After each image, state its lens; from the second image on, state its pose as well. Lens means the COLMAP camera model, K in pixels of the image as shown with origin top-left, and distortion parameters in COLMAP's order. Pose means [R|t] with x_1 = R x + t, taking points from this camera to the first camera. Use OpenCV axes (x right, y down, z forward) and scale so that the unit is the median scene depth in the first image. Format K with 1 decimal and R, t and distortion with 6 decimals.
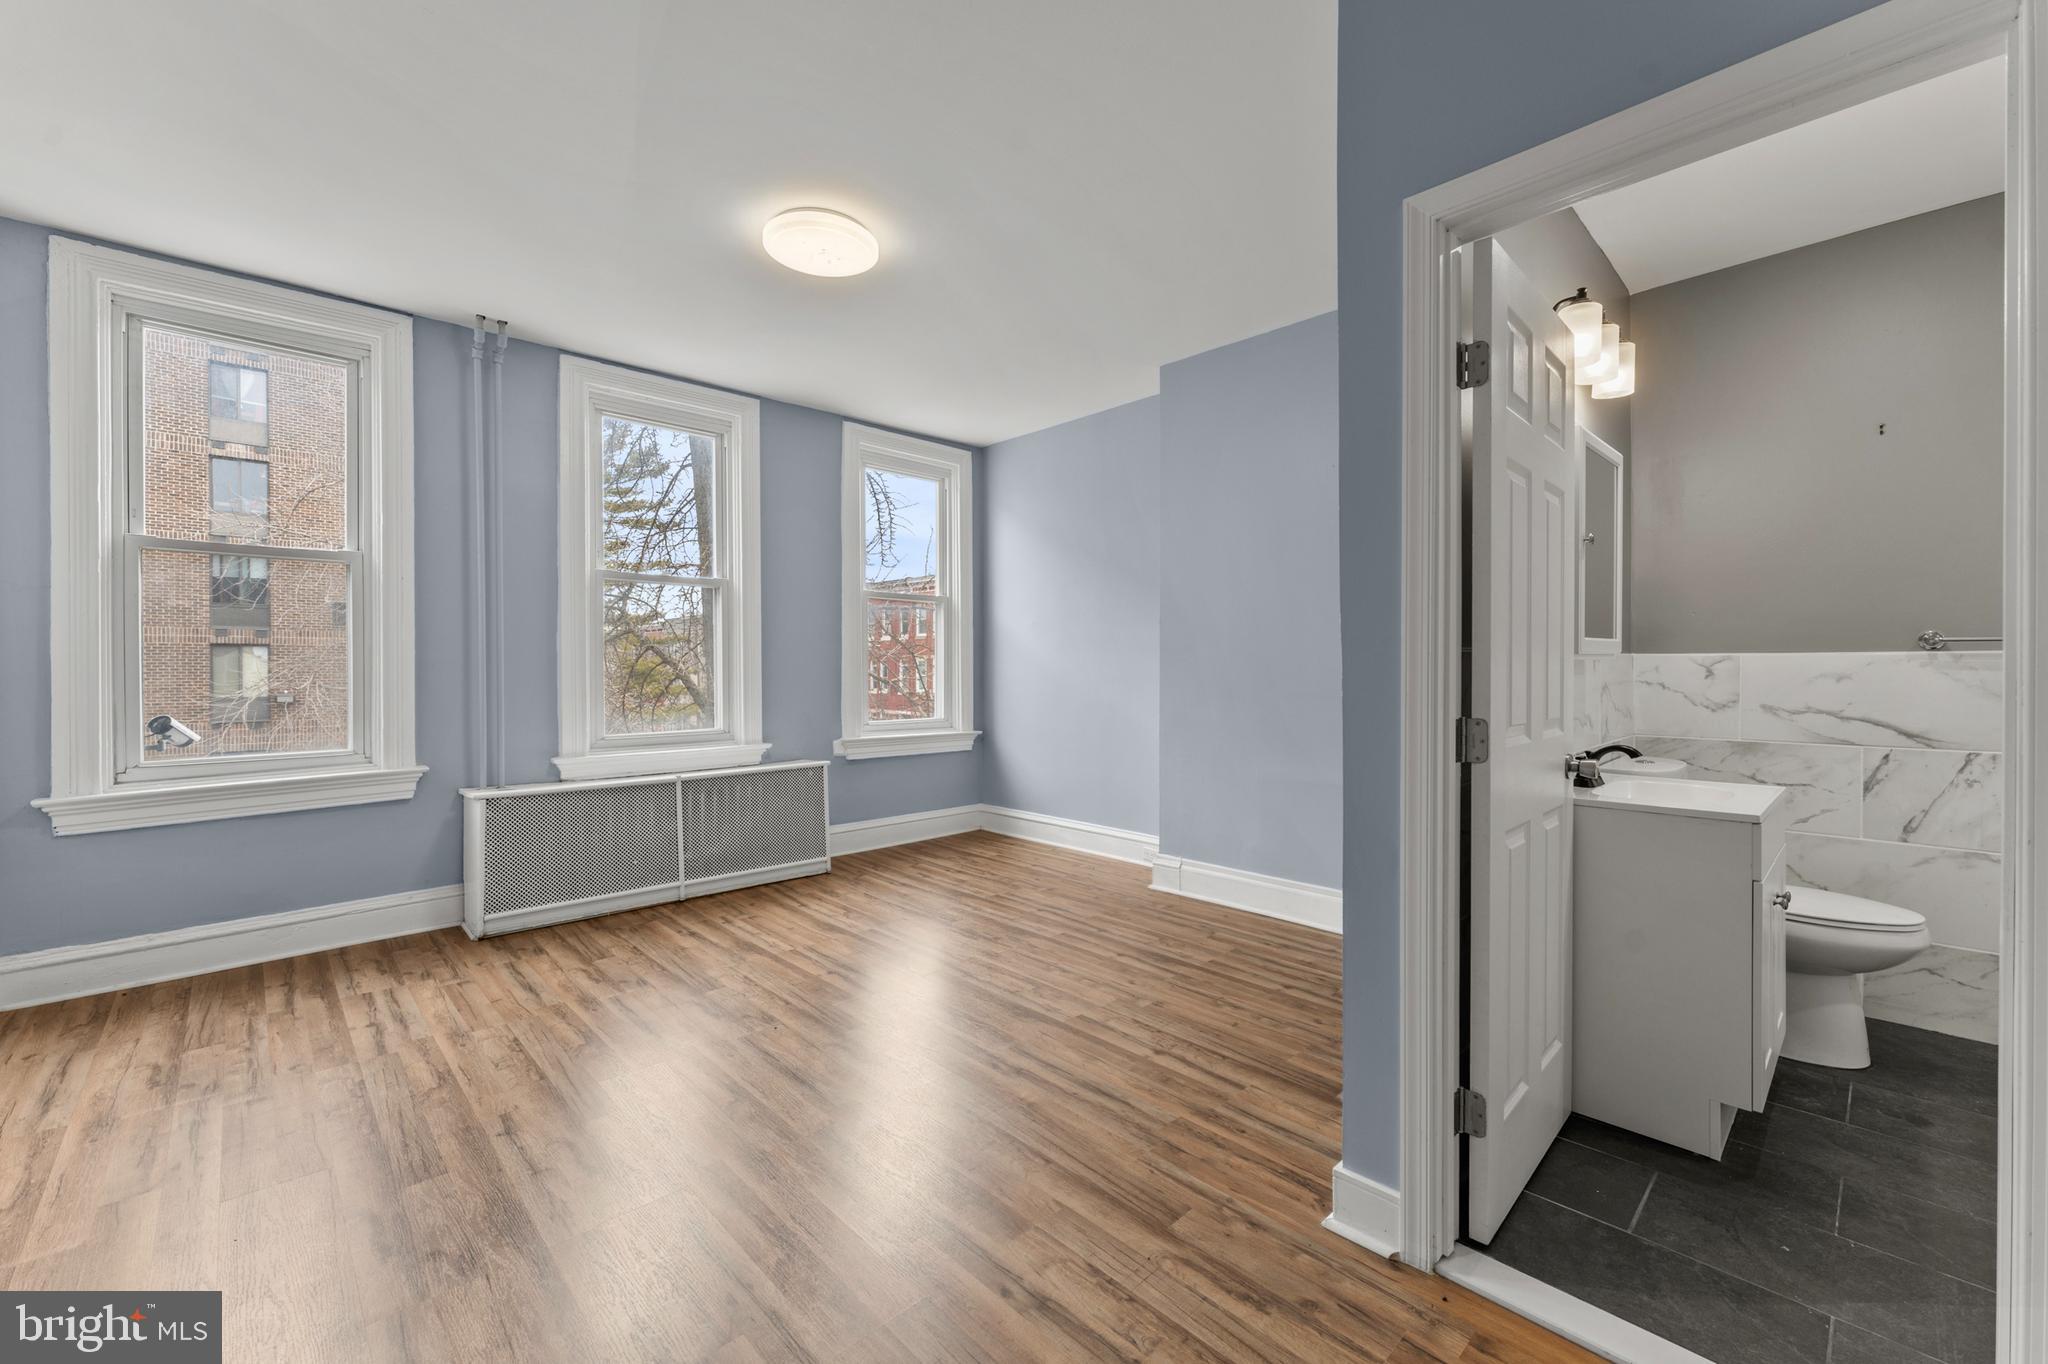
lens RADIAL K [[822.1, 0, 1019.2], [0, 822.1, 678.1], [0, 0, 1]] dist [0.003091, 0.000096]
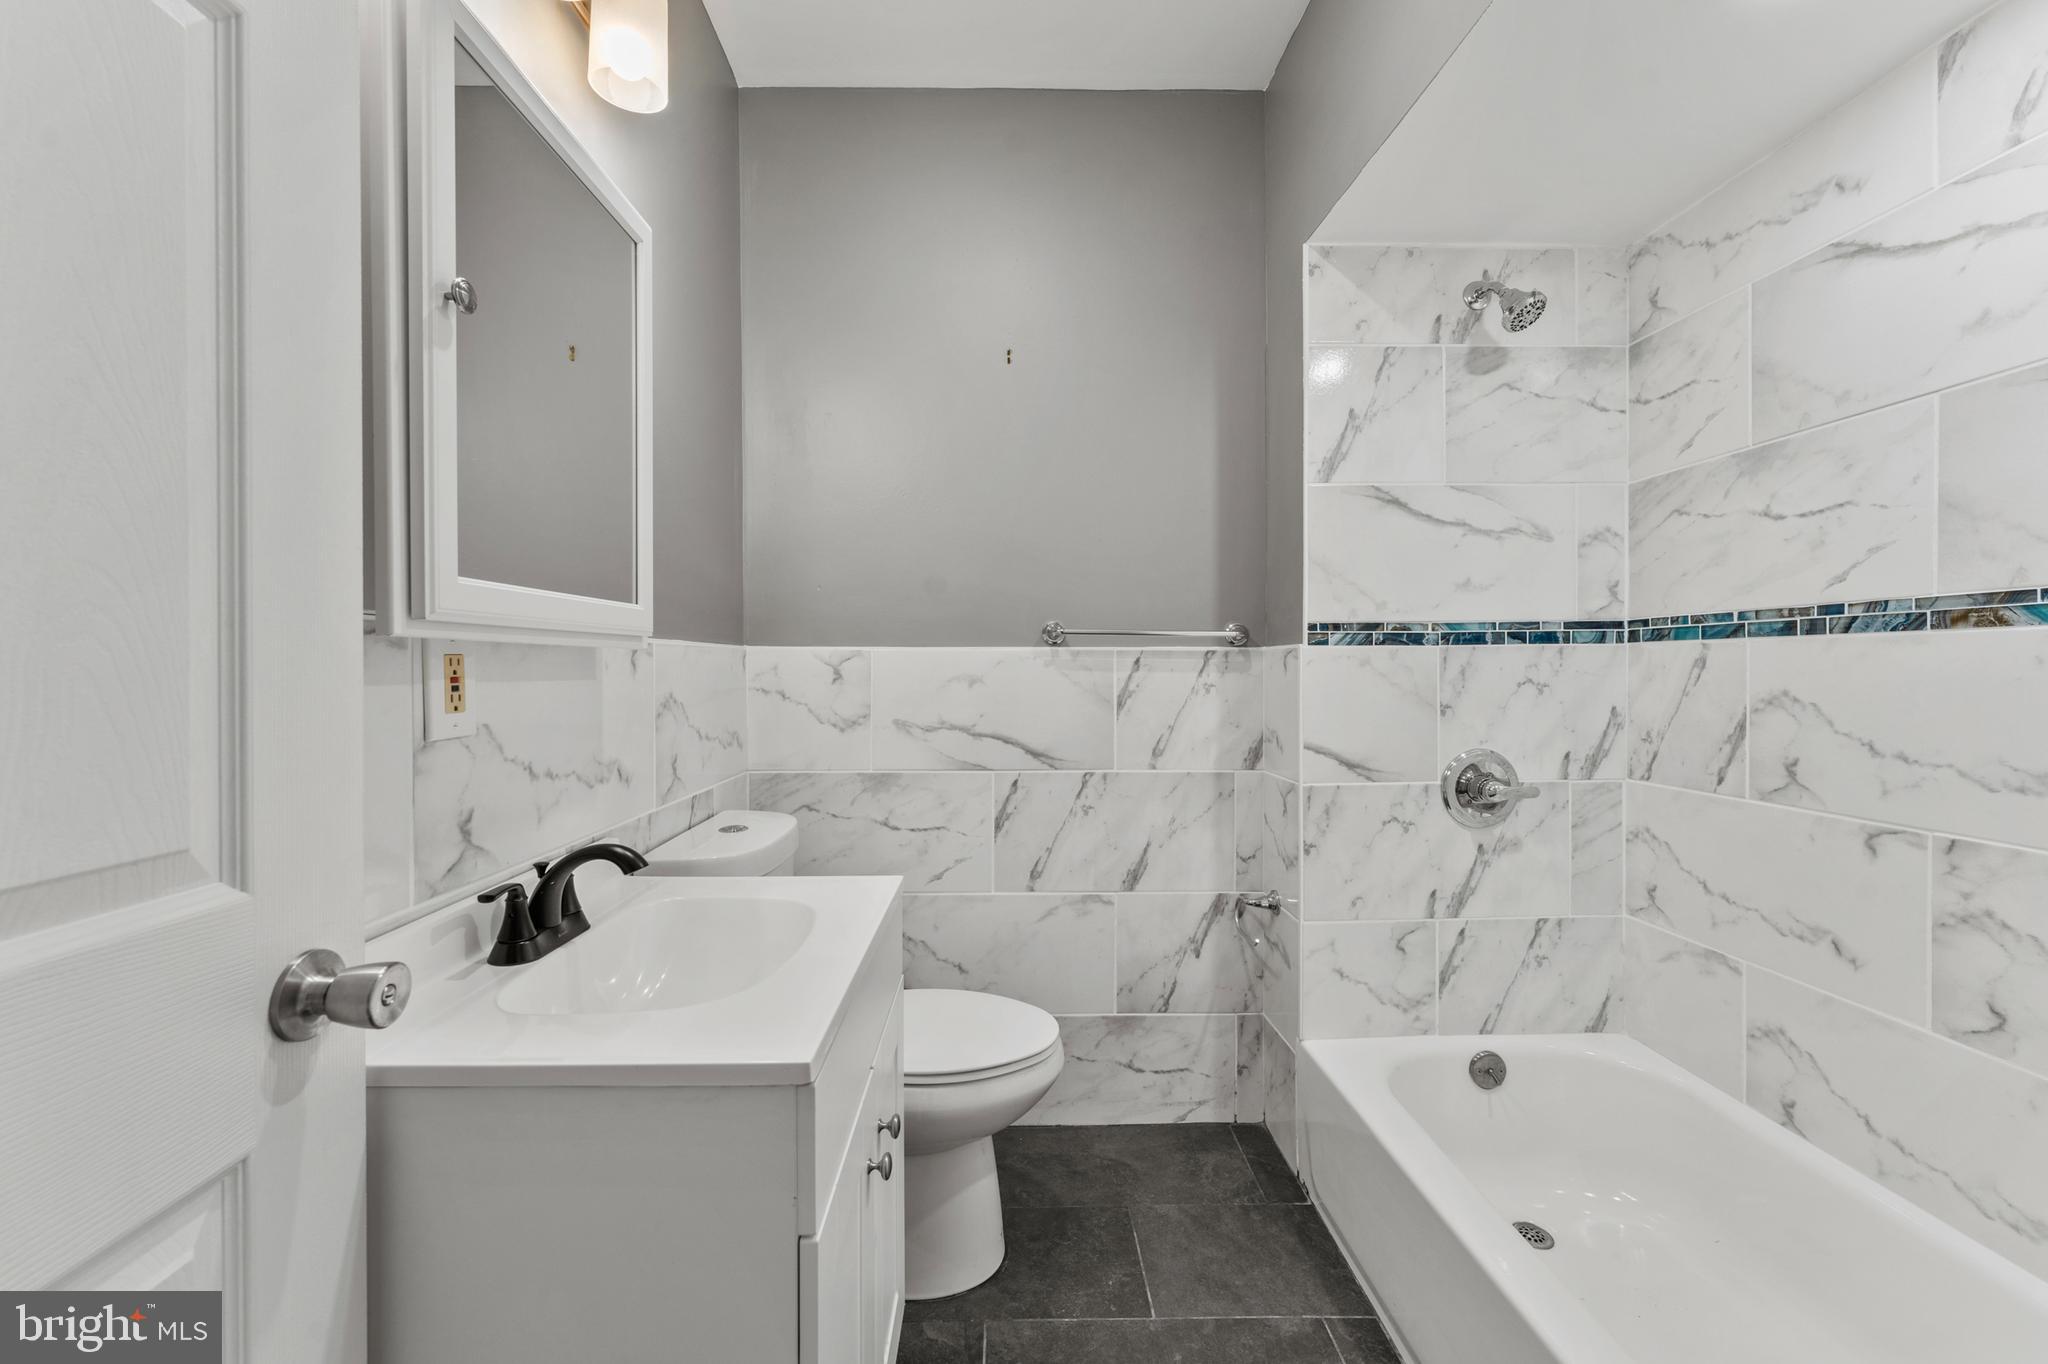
lens RADIAL K [[822.1, 0, 1019.2], [0, 822.1, 678.1], [0, 0, 1]] dist [0.003091, 0.000096]
pose [[0.673710, -0.006362, 0.738969, 0.490917], [0.007213, 0.999972, 0.002033, -0.004528], [-0.738961, 0.003961, 0.673737, 0.483404]]
